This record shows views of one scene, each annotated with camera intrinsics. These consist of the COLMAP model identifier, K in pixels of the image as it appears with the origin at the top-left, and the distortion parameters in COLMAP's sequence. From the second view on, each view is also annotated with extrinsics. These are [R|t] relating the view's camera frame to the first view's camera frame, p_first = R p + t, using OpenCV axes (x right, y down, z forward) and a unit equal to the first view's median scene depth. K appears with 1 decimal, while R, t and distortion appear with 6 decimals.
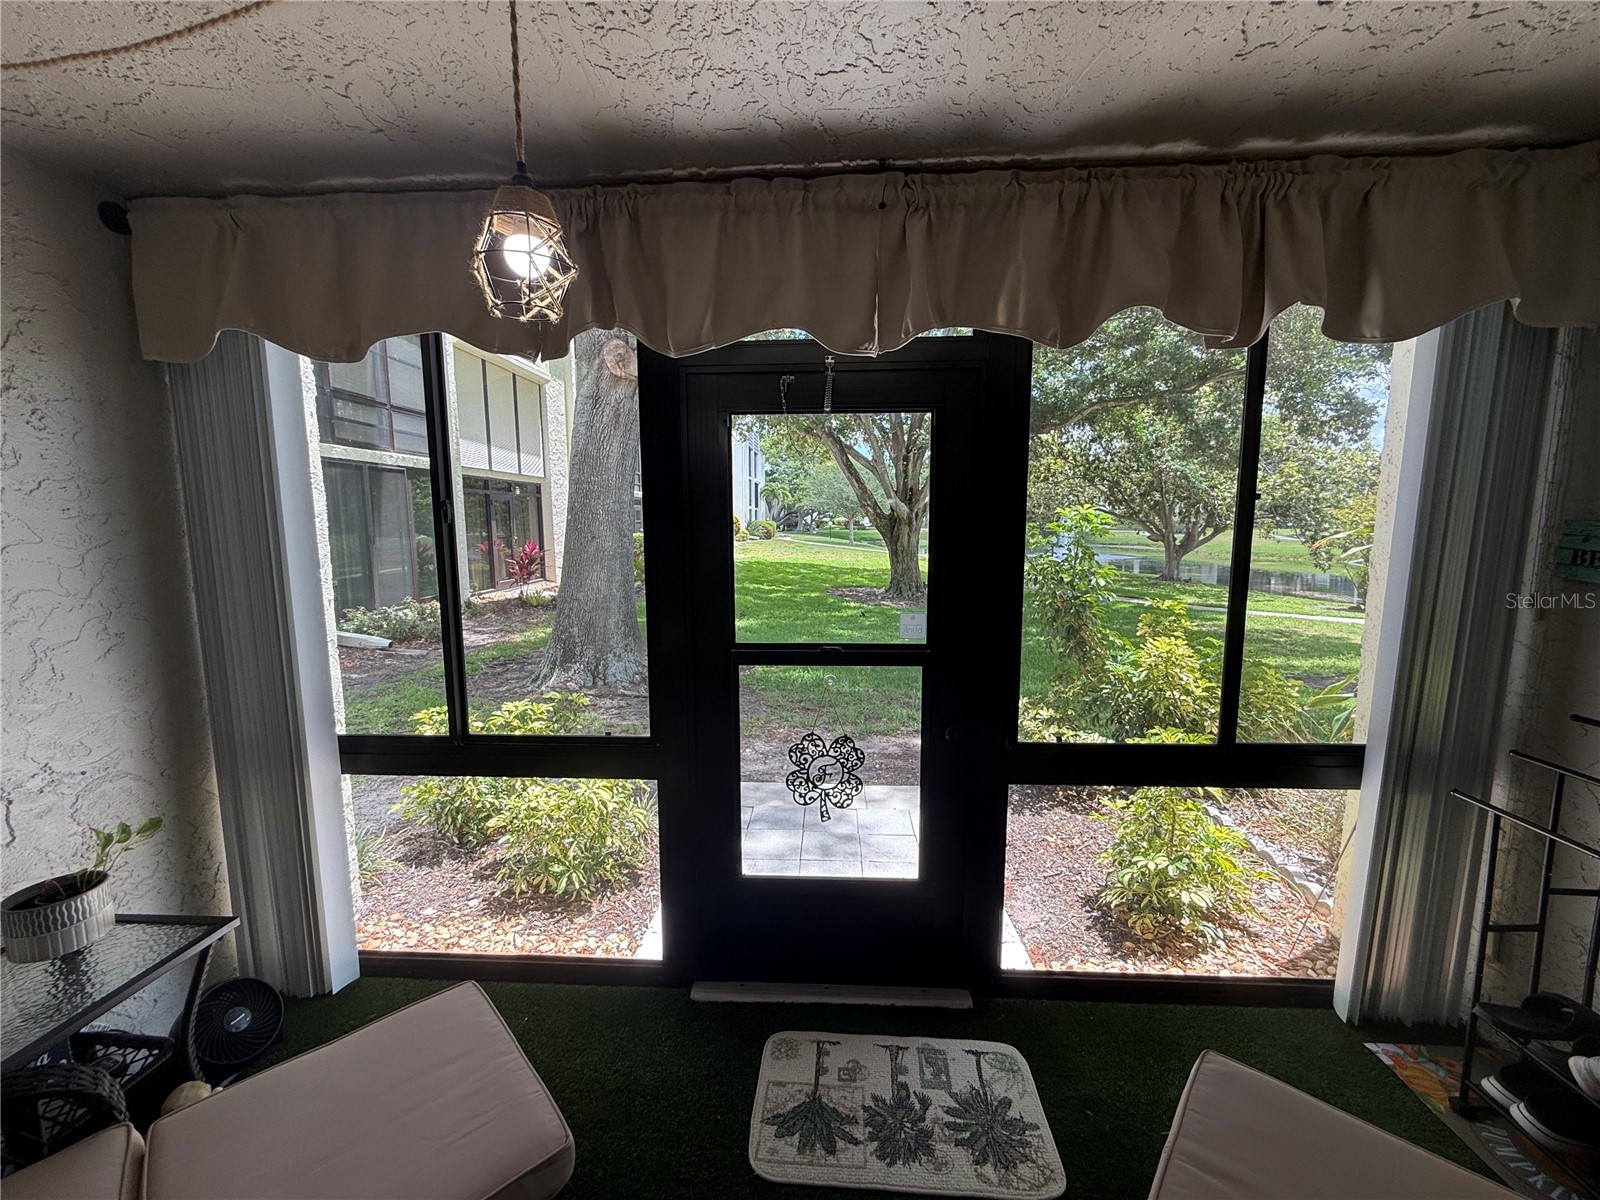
lens RADIAL K [[641.5, 0, 799.9], [0, 641.5, 586.8], [0, 0, 1]] dist [-0.000829, -0.000212]
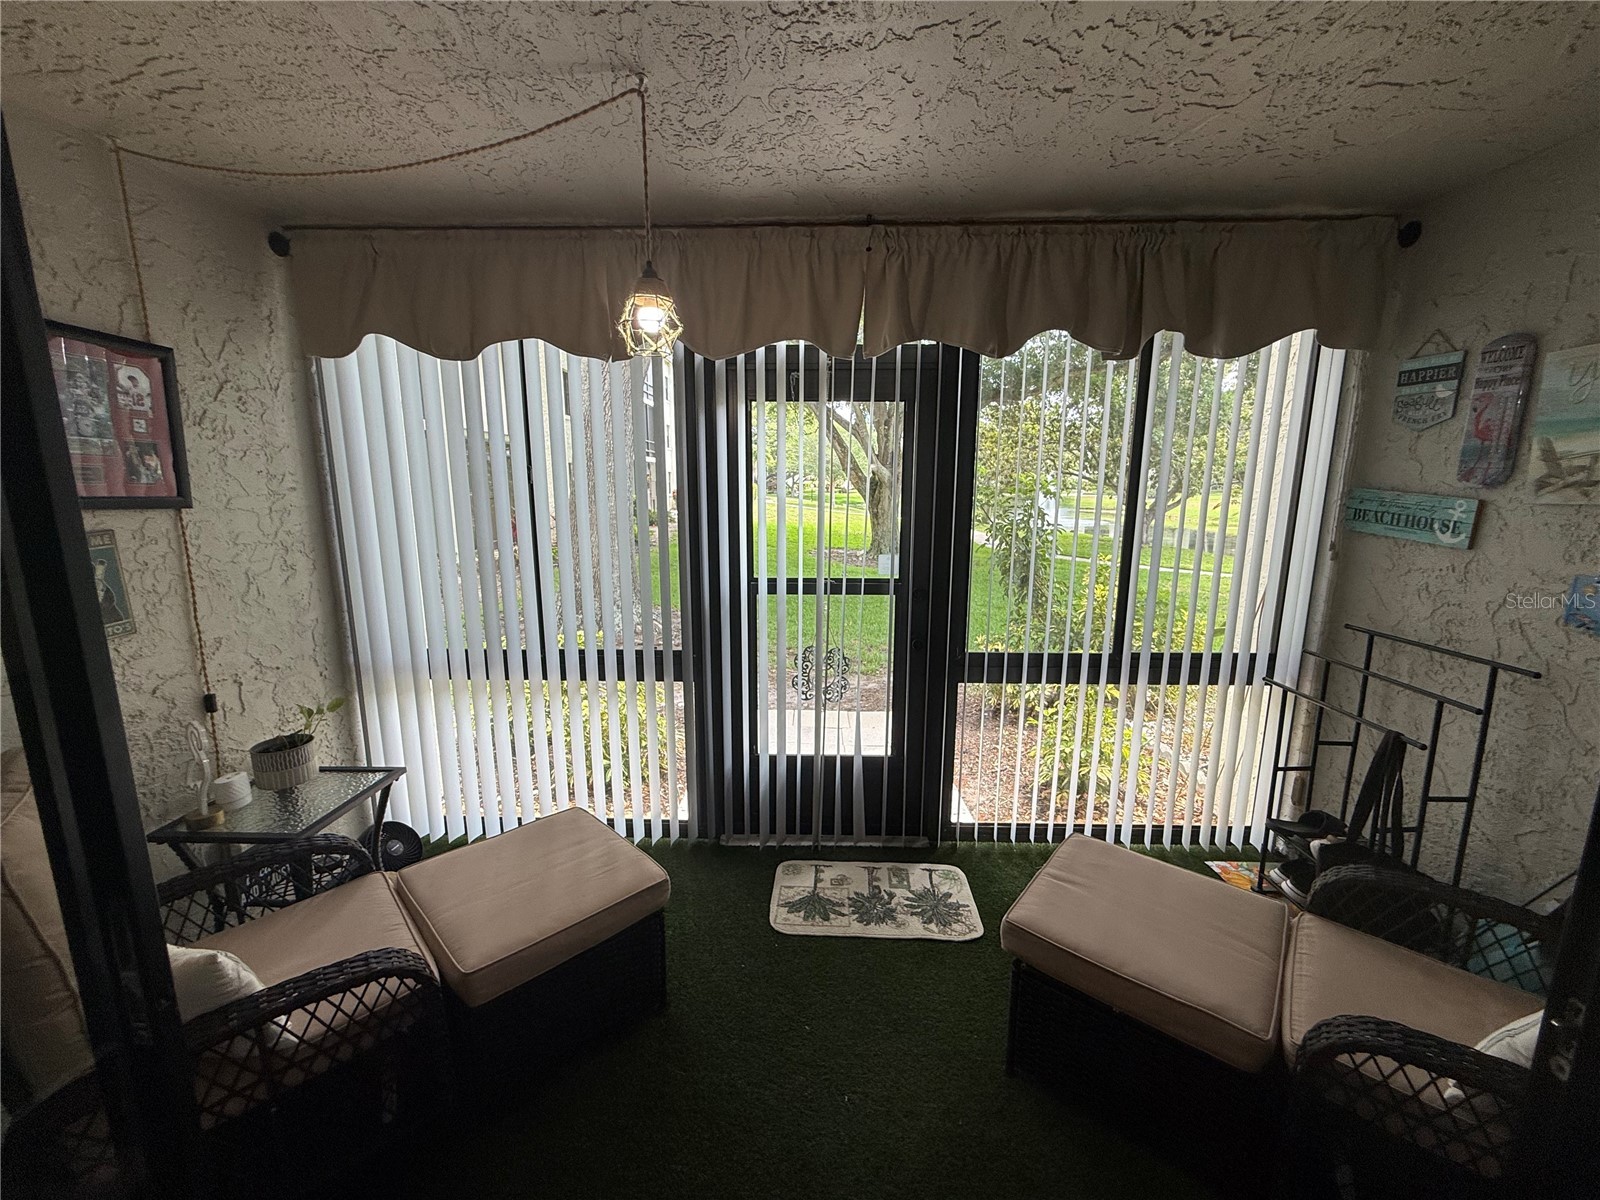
lens RADIAL K [[638.0, 0, 793.7], [0, 638.0, 589.8], [0, 0, 1]] dist [-0.003038, -0.000386]
pose [[0.999788, 0.002862, 0.020380, -0.032859], [-0.004138, 0.998016, 0.062830, 0.023072], [-0.020160, -0.062901, 0.997816, -0.227522]]
